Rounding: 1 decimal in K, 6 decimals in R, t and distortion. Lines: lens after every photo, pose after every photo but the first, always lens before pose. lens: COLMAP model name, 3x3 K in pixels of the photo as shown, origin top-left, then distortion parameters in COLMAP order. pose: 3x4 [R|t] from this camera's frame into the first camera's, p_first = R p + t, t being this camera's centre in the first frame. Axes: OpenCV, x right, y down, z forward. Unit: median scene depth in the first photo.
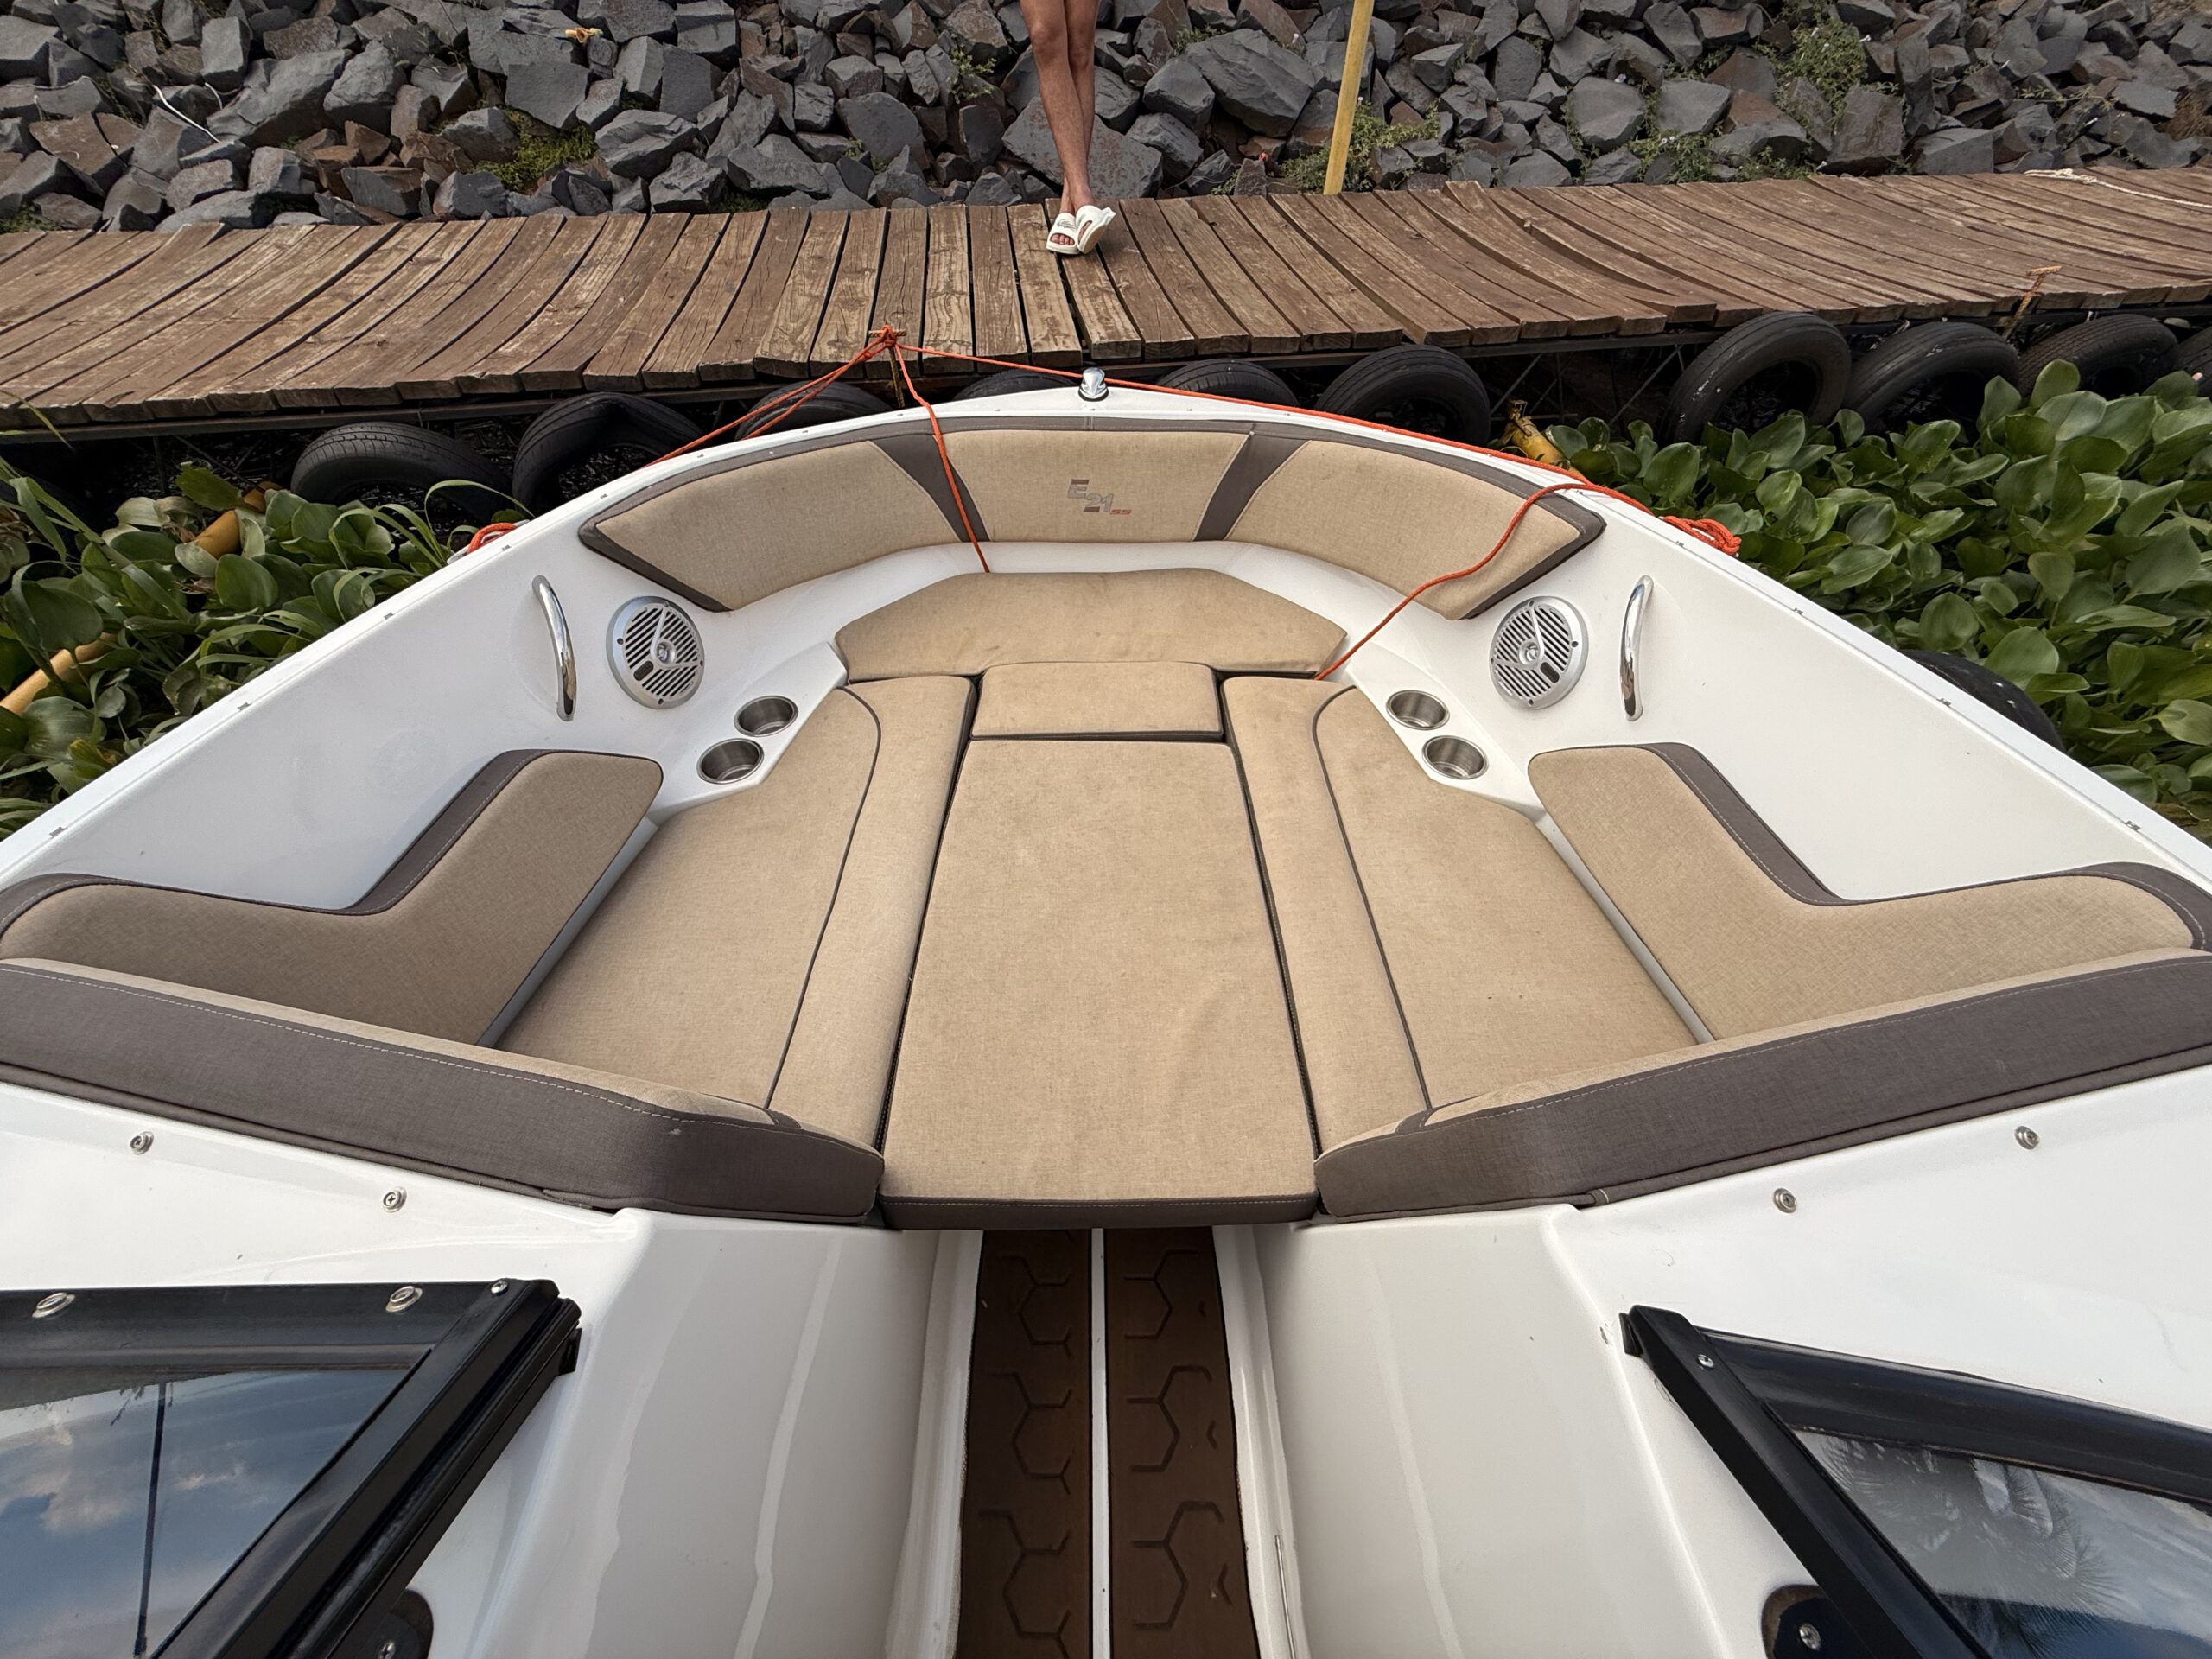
lens RADIAL K [[873.2, 0, 1094.4], [0, 873.2, 804.1], [0, 0, 1]] dist [-0.001889, 0.000707]
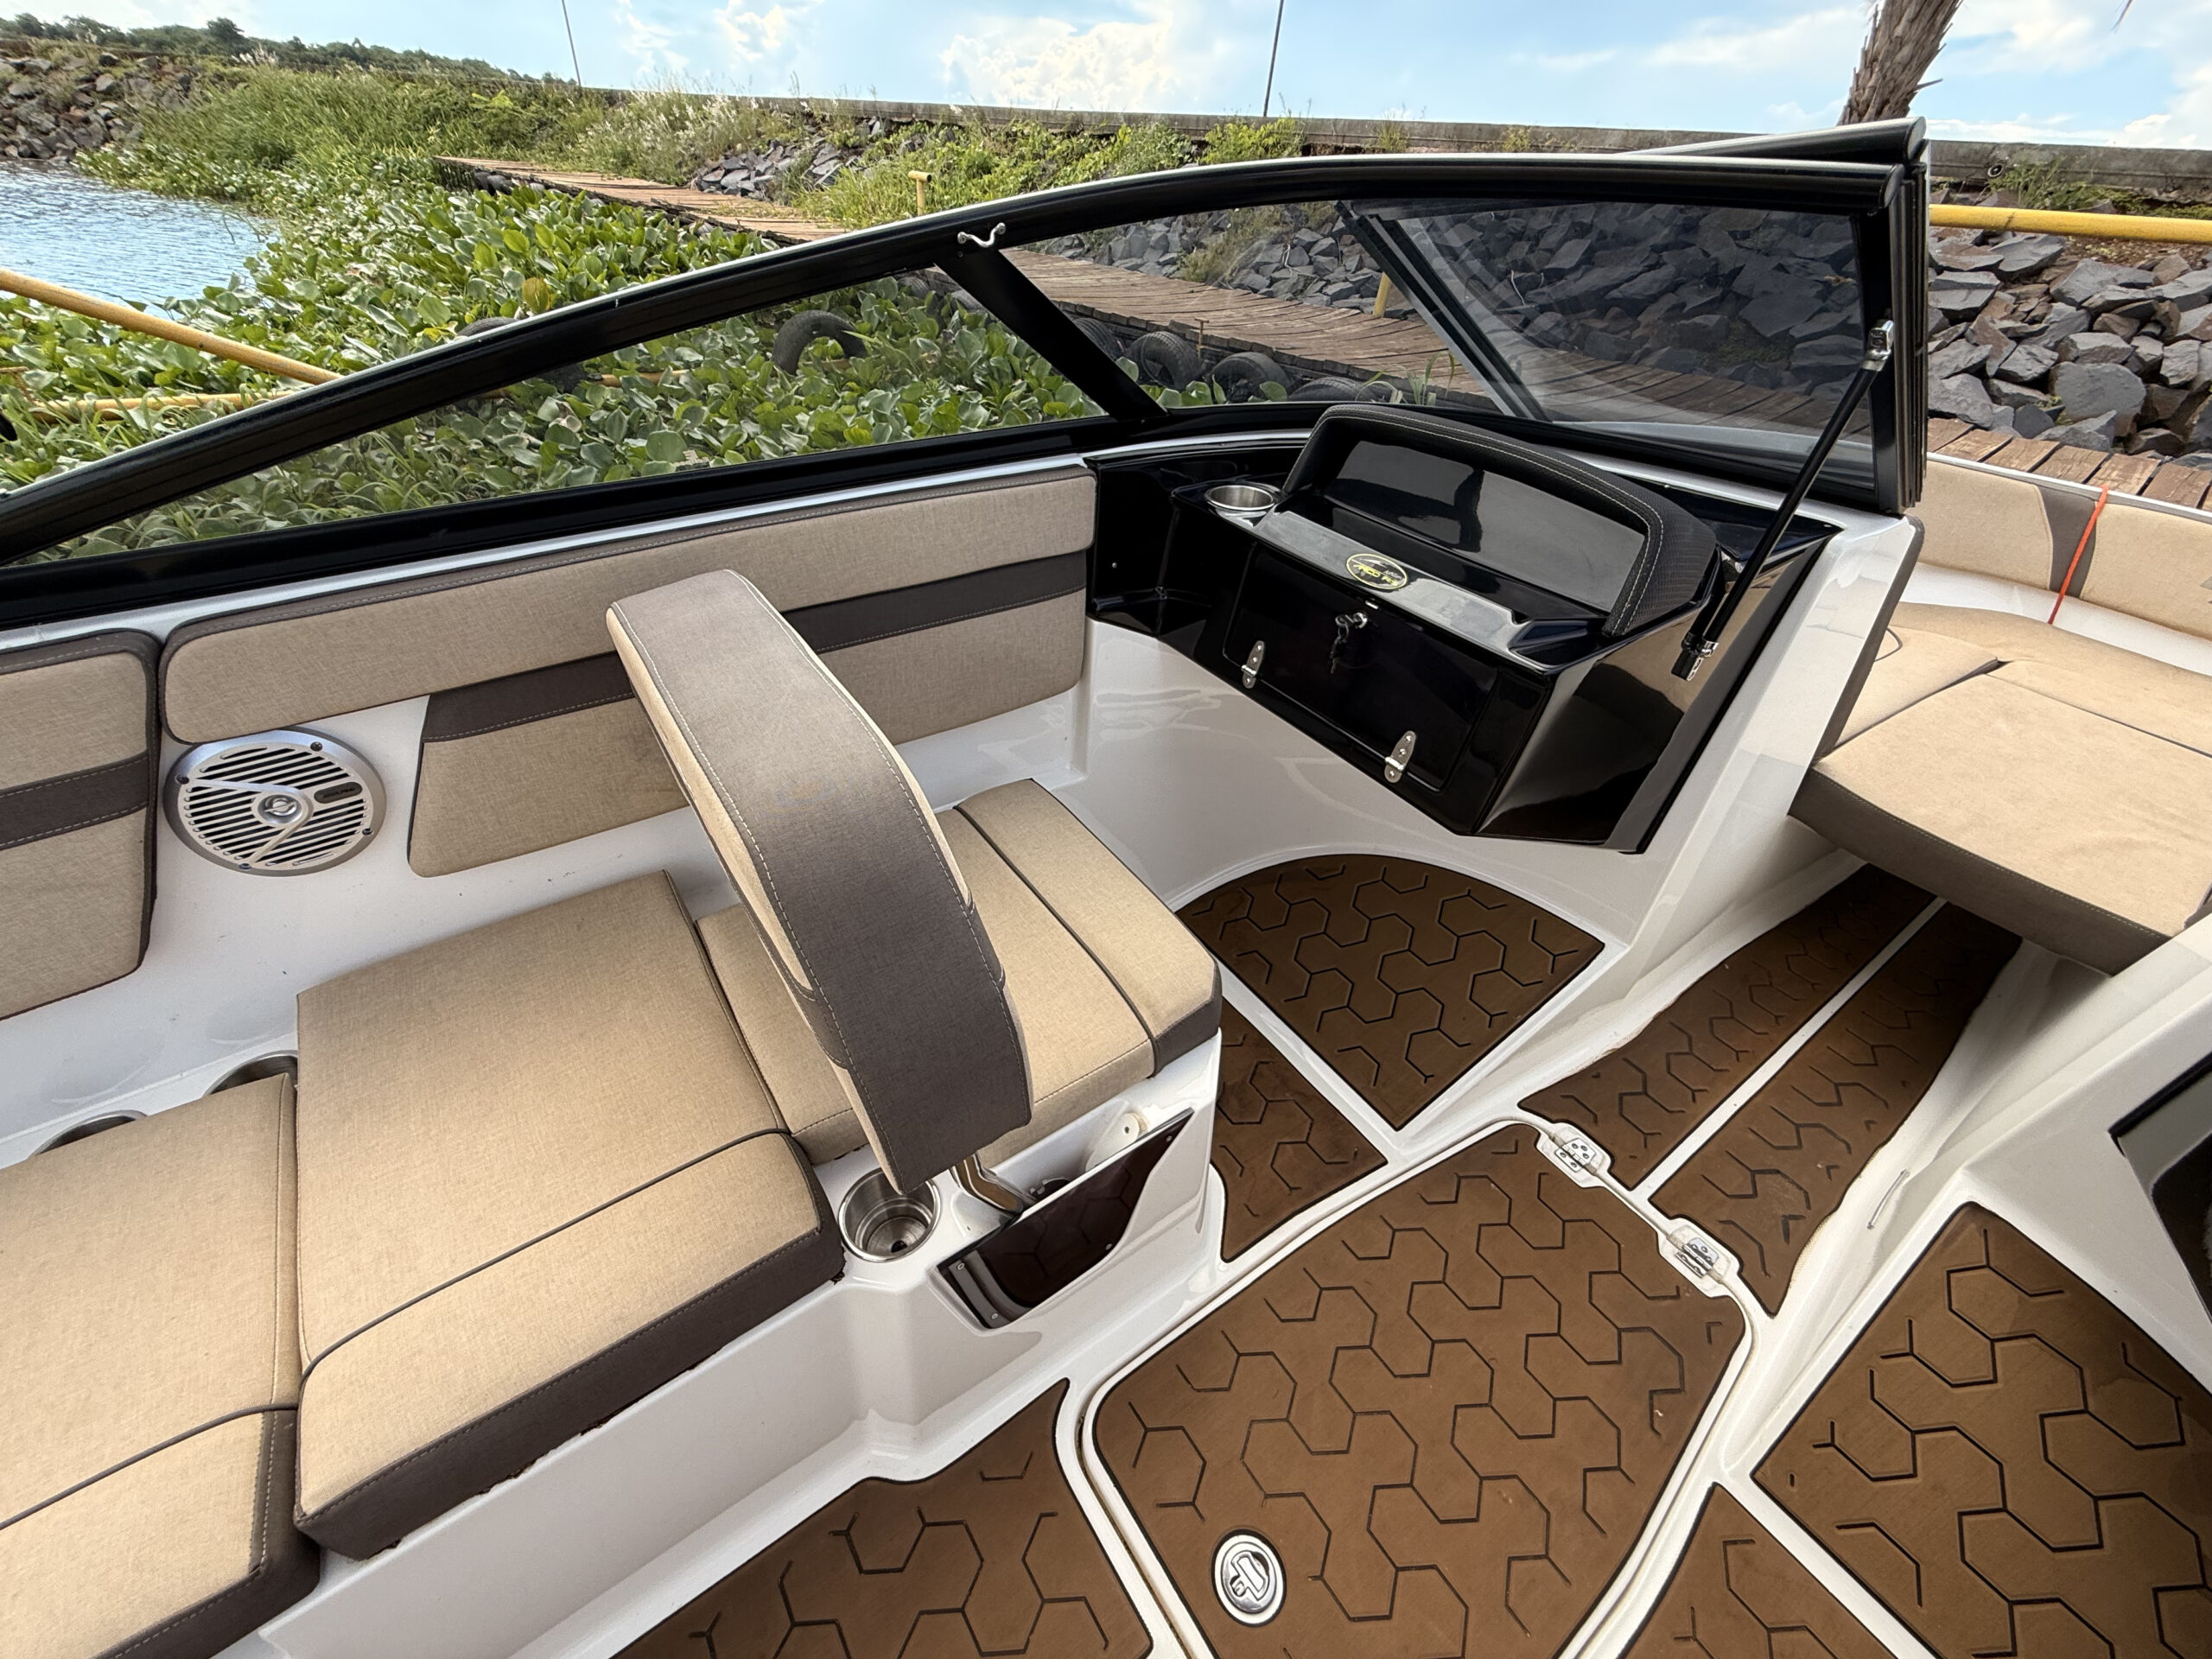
lens RADIAL K [[873.2, 0, 1095.1], [0, 873.2, 831.6], [0, 0, 1]] dist [-0.001889, 0.000707]
pose [[0.560641, 0.535931, -0.631236, 0.022360], [-0.647313, 0.759047, 0.069525, 0.308734], [0.516398, 0.369629, 0.772468, -0.212730]]
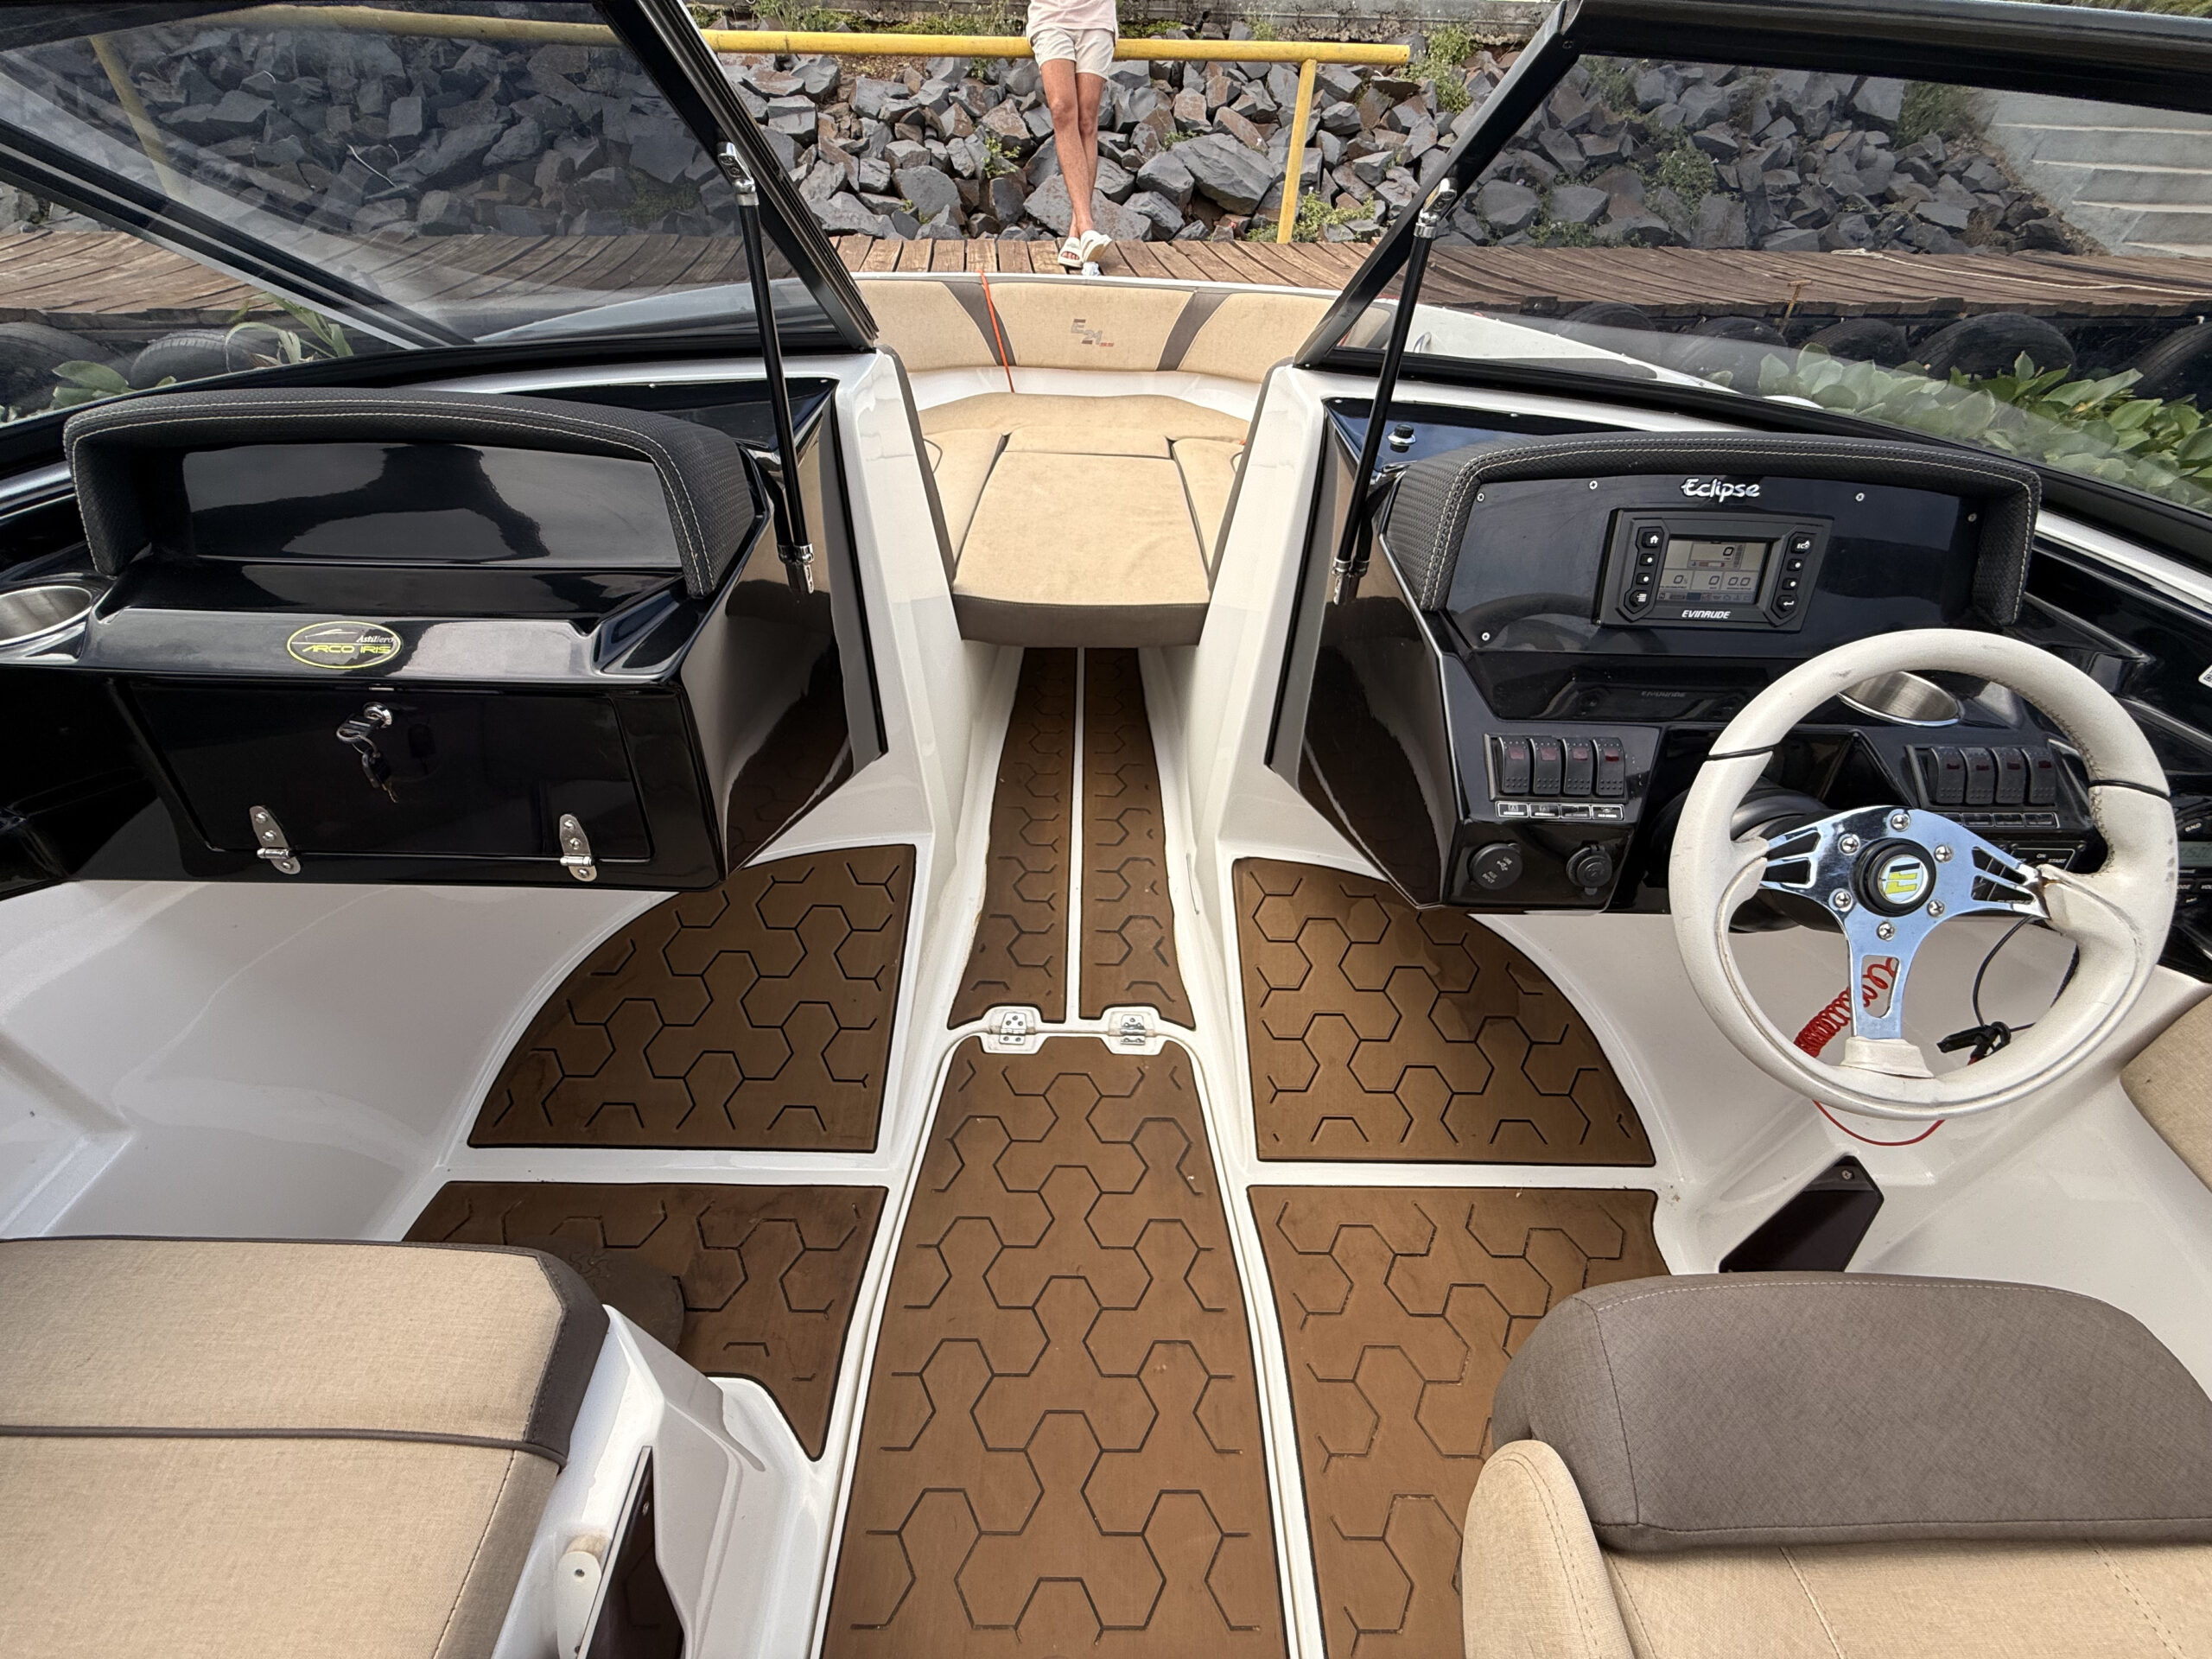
lens RADIAL K [[873.2, 0, 1096.5], [0, 873.2, 828.1], [0, 0, 1]] dist [-0.001889, 0.000707]
pose [[0.999694, 0.022600, 0.010046, 0.006754], [-0.021450, 0.994484, -0.102675, 0.258386], [-0.012311, 0.102428, 0.994664, -0.158295]]
